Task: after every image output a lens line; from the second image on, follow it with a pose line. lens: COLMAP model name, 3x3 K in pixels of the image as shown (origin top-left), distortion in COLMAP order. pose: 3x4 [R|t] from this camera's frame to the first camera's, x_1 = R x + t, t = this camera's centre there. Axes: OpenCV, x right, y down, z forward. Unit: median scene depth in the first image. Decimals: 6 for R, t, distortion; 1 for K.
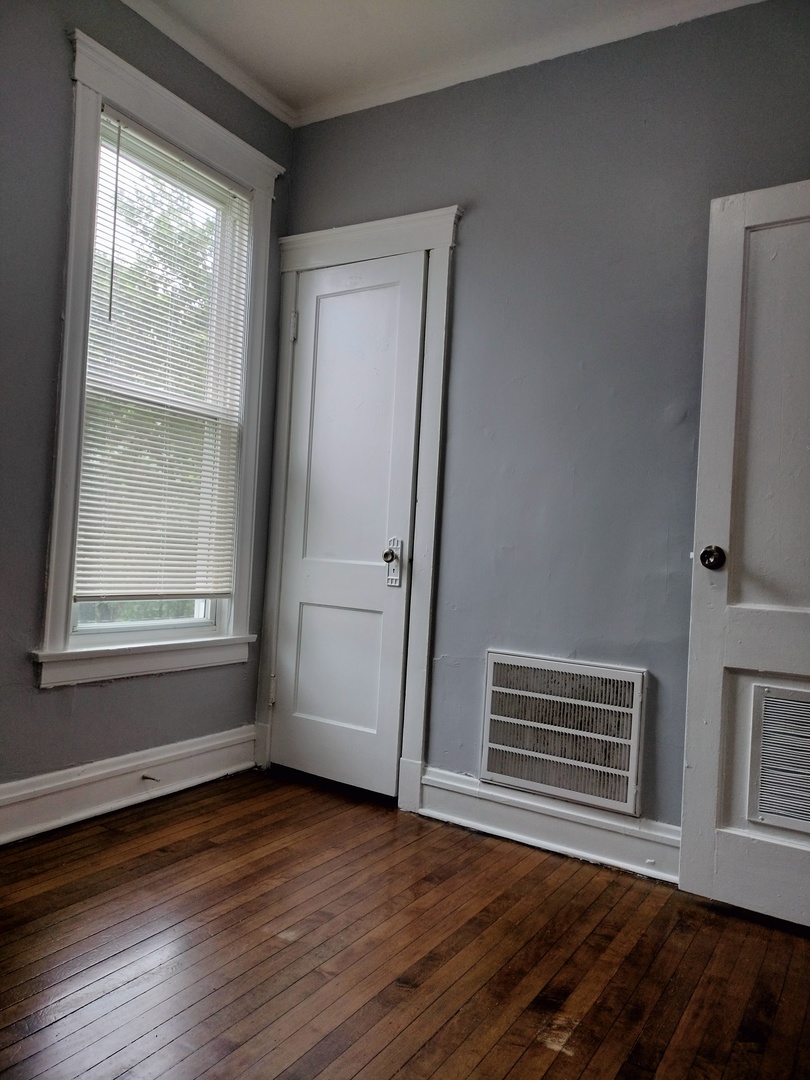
lens RADIAL K [[793.1, 0, 405.0], [0, 793.1, 540.0], [0, 0, 1]] dist [0.070314, -0.081178]
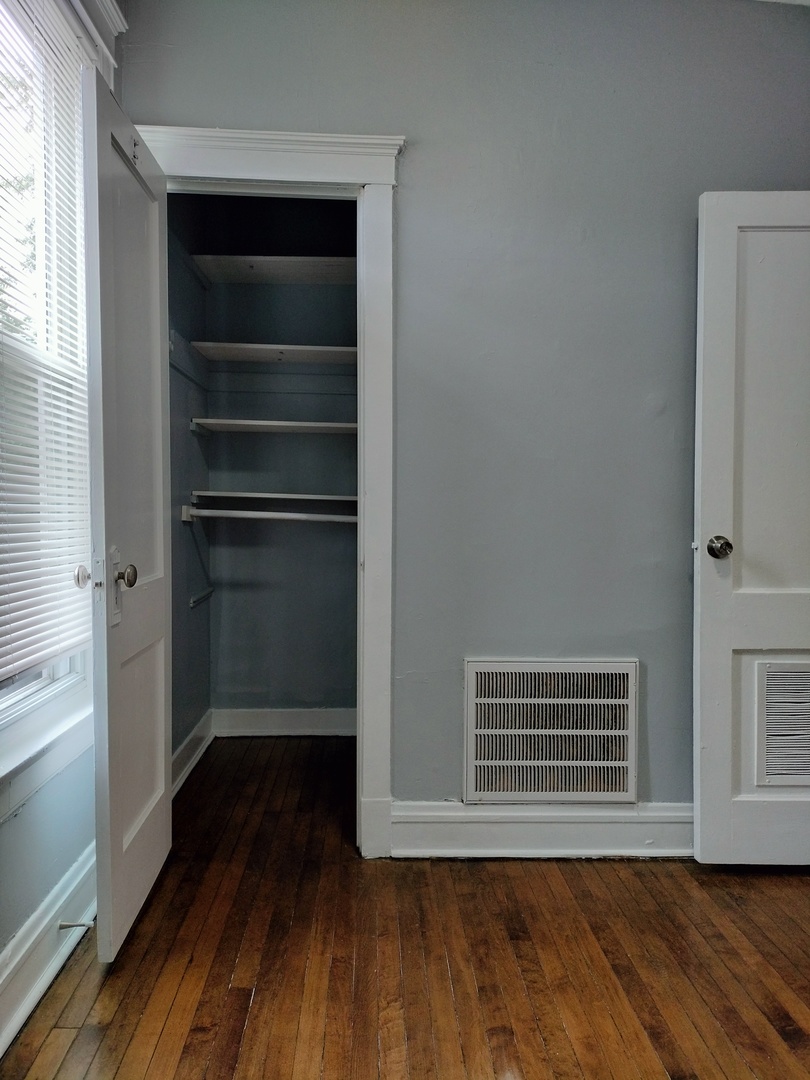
lens RADIAL K [[793.1, 0, 405.0], [0, 793.1, 540.0], [0, 0, 1]] dist [0.070314, -0.081178]
pose [[0.828649, -0.073987, 0.554858, -0.481904], [0.034046, 0.996053, 0.081971, -0.078855], [-0.558733, -0.049034, 0.827897, 0.329497]]
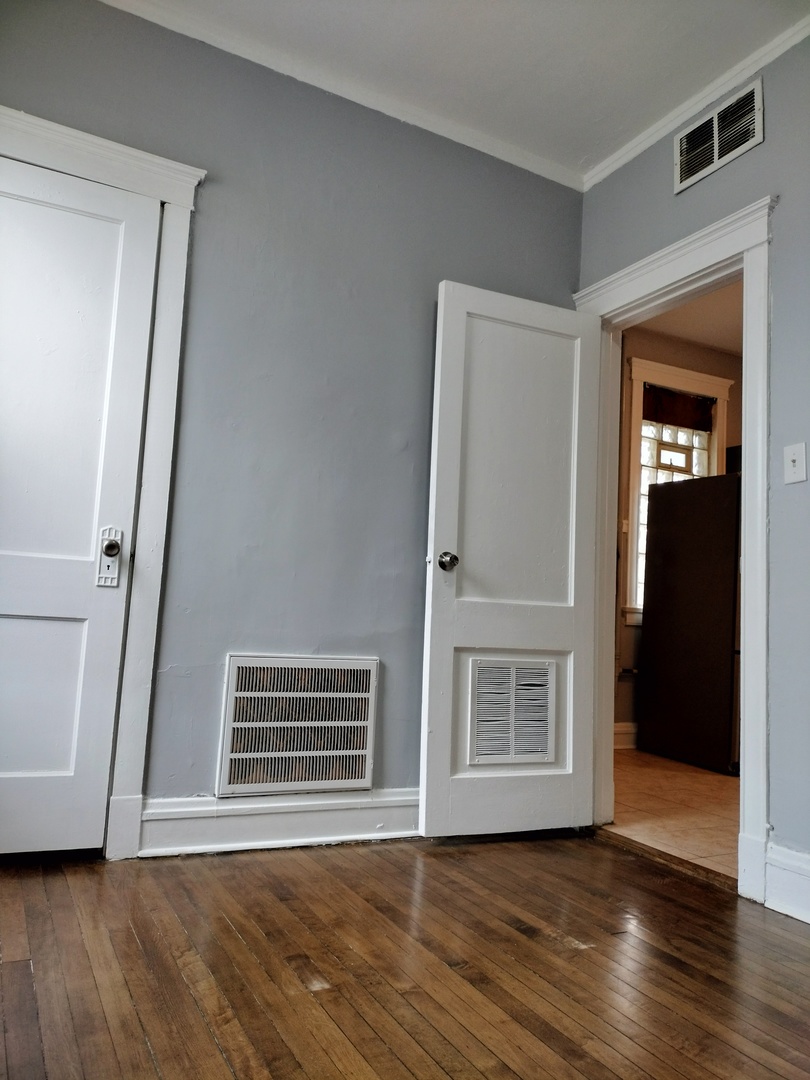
lens RADIAL K [[793.2, 0, 399.8], [0, 793.2, 535.6], [0, 0, 1]] dist [0.090887, -0.151618]
pose [[0.520081, 0.062981, 0.851792, -0.654684], [-0.035954, 0.998008, -0.051840, 0.044498], [-0.853360, -0.003664, 0.521309, 0.370973]]
